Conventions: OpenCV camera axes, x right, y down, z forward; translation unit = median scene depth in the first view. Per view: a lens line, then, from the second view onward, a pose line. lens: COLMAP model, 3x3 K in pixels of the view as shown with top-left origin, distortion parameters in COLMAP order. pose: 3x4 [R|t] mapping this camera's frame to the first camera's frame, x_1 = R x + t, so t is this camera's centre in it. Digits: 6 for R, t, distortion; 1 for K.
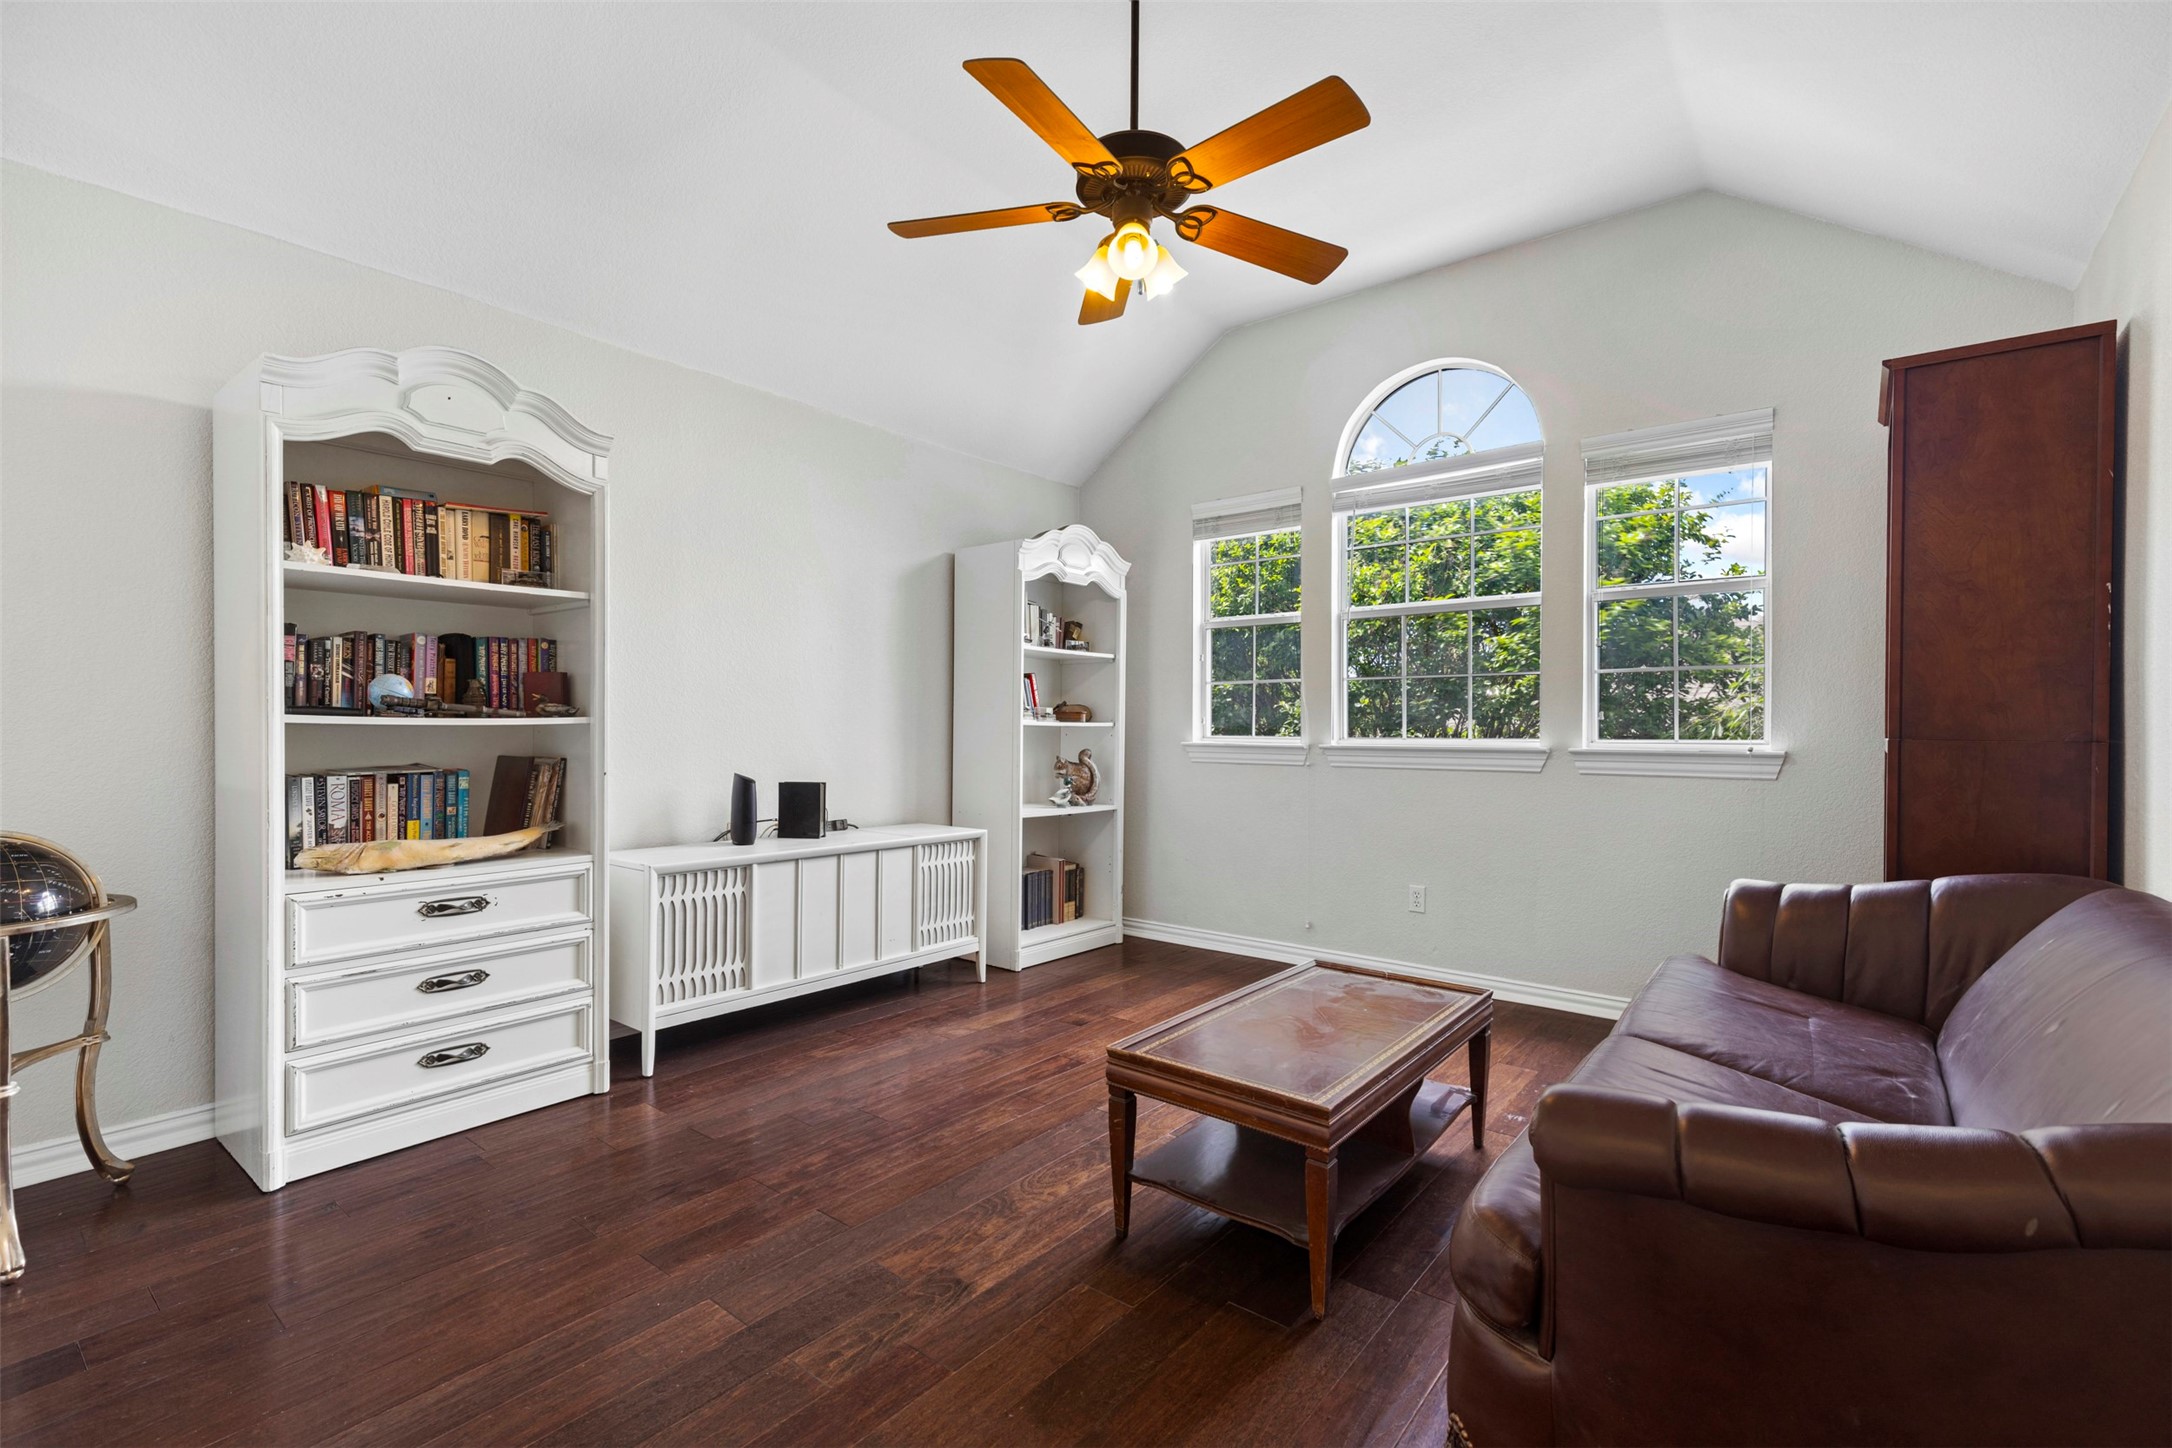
lens RADIAL K [[977.6, 0, 1078.5], [0, 977.6, 728.4], [0, 0, 1]] dist [0.005462, -0.000402]
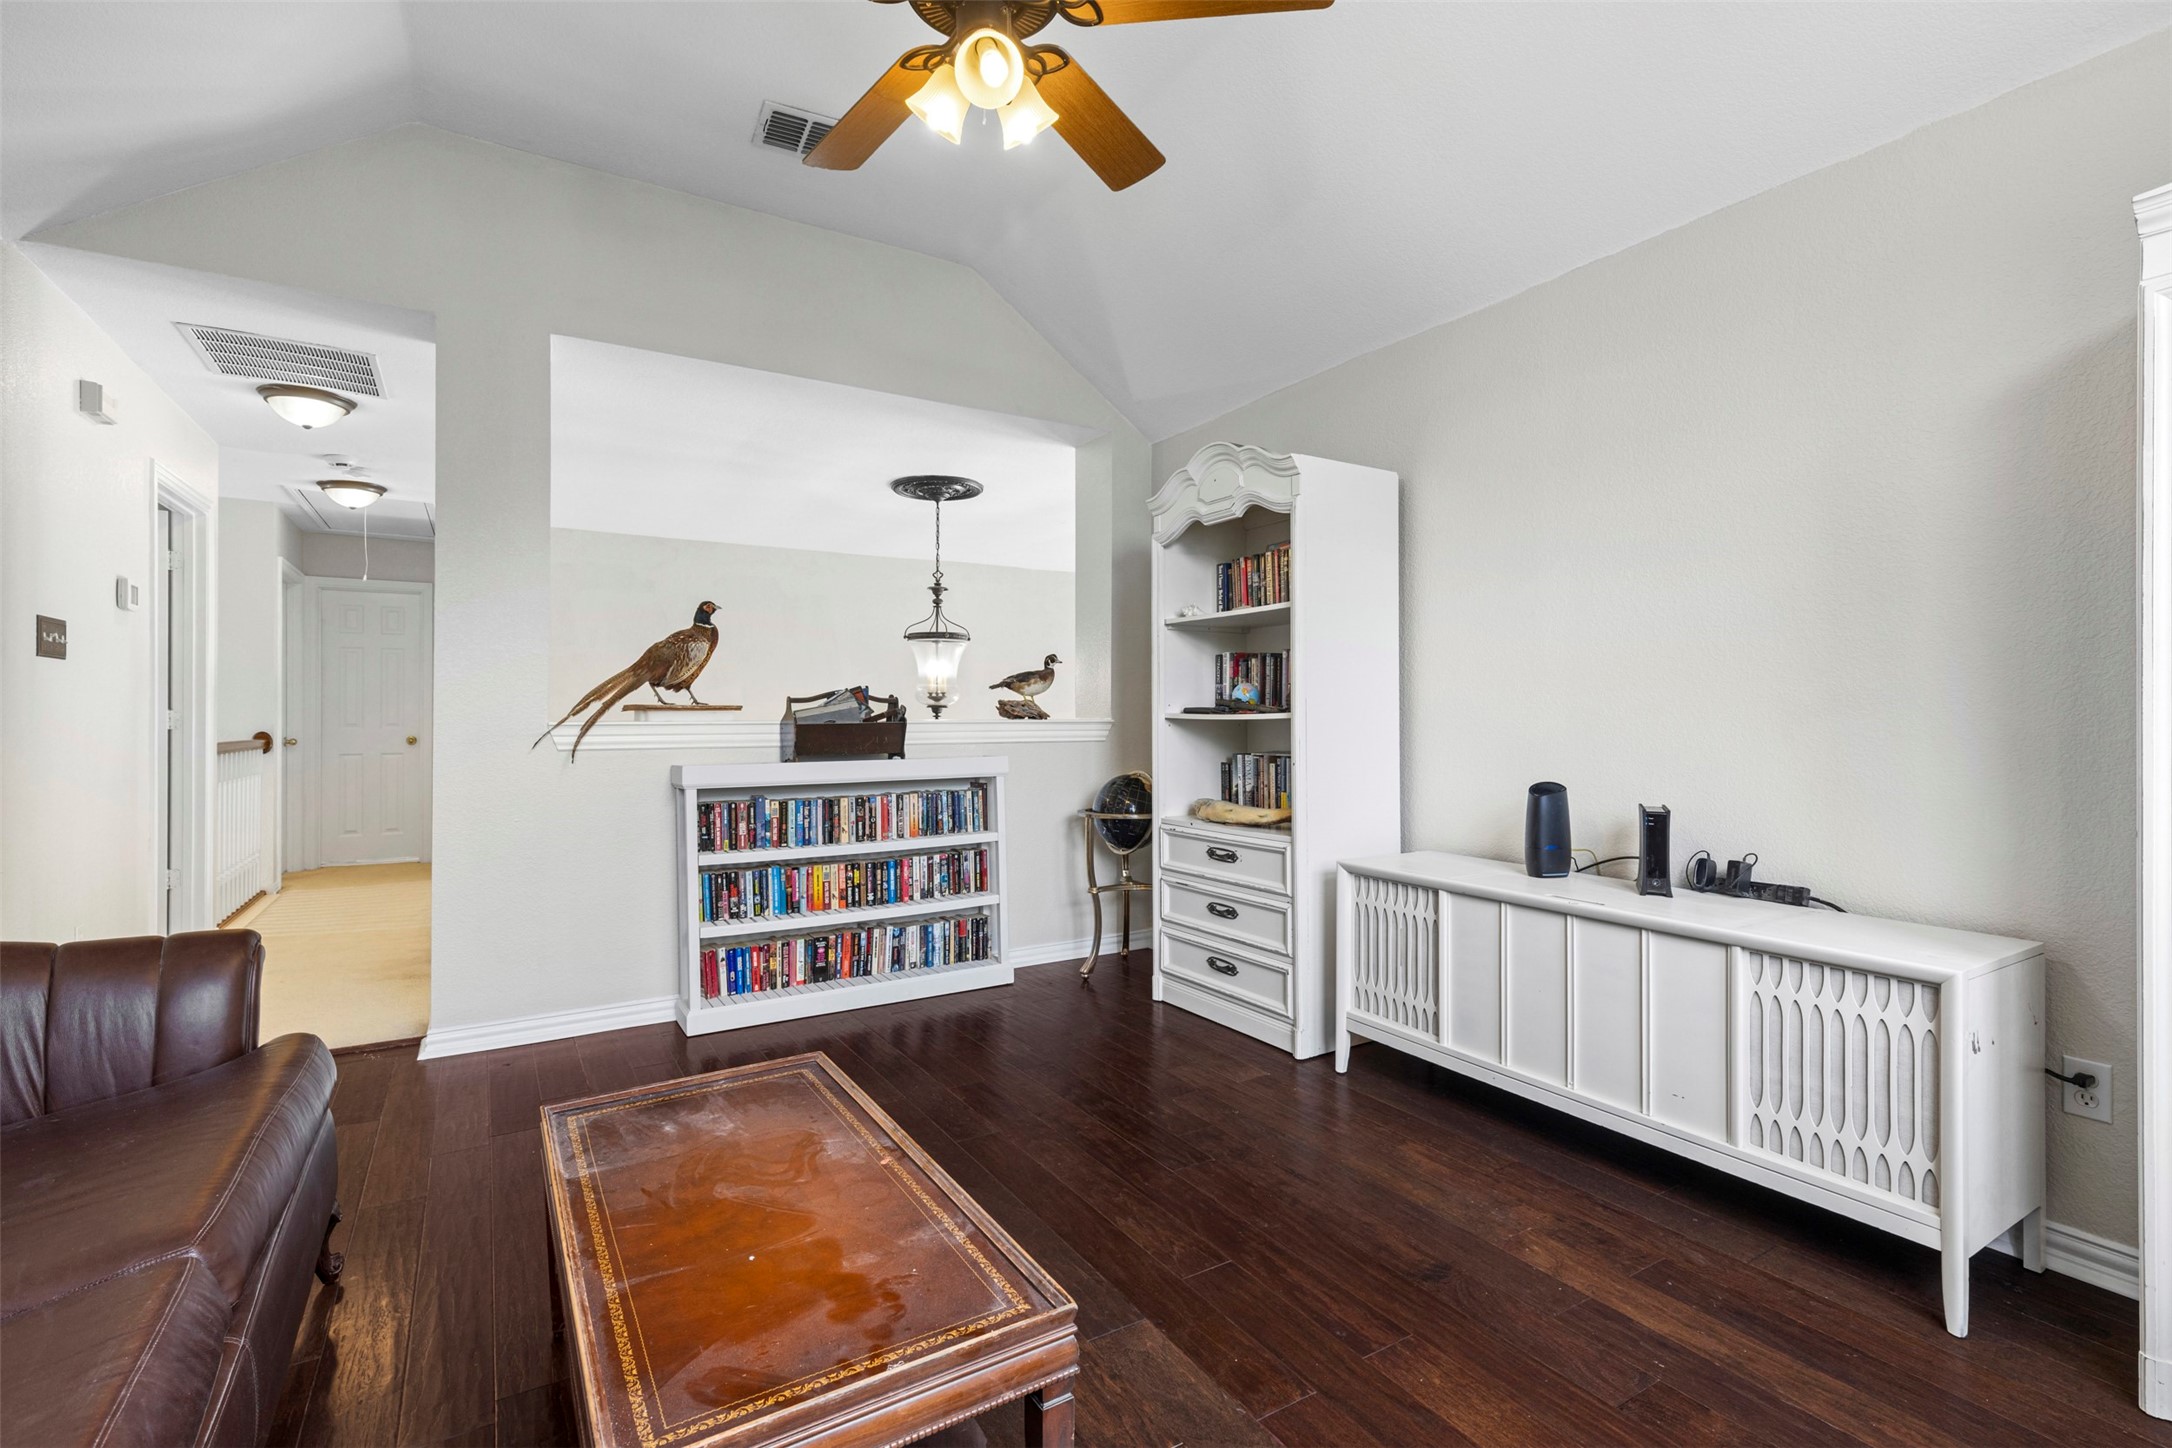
lens RADIAL K [[984.1, 0, 1090.9], [0, 984.1, 708.5], [0, 0, 1]] dist [0.025173, -0.000137]
pose [[-0.328252, -0.014489, -0.944479, 0.561285], [-0.007227, 0.999892, -0.012827, 0.000634], [0.944563, 0.002615, -0.328321, 1.024960]]
